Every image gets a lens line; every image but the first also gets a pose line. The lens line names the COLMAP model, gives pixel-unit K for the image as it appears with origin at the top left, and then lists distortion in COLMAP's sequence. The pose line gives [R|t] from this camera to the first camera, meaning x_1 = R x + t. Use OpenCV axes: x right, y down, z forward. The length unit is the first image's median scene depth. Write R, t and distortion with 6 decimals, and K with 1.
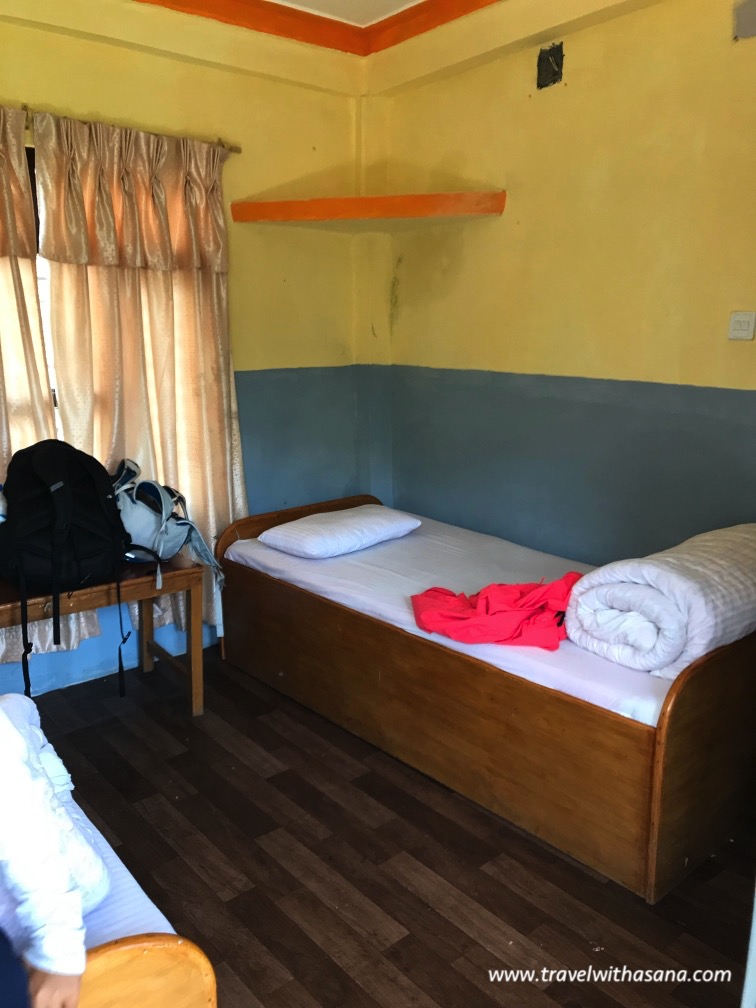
lens RADIAL K [[834.1, 0, 379.6], [0, 834.1, 504.4], [0, 0, 1]] dist [0.036230, -0.000393]
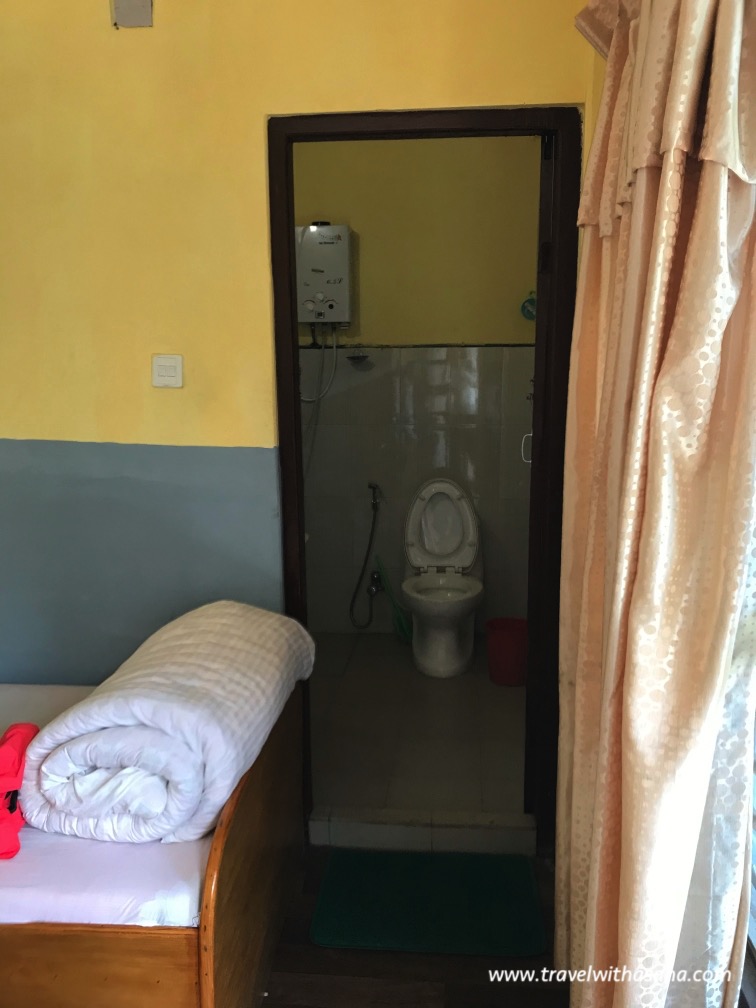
lens RADIAL K [[834.1, 0, 377.4], [0, 834.1, 499.2], [0, 0, 1]] dist [0.036230, -0.000393]
pose [[0.713515, -0.116895, 0.690820, -0.020464], [0.138760, 0.990030, 0.024206, -0.090872], [-0.686762, 0.078587, 0.722622, 0.304722]]
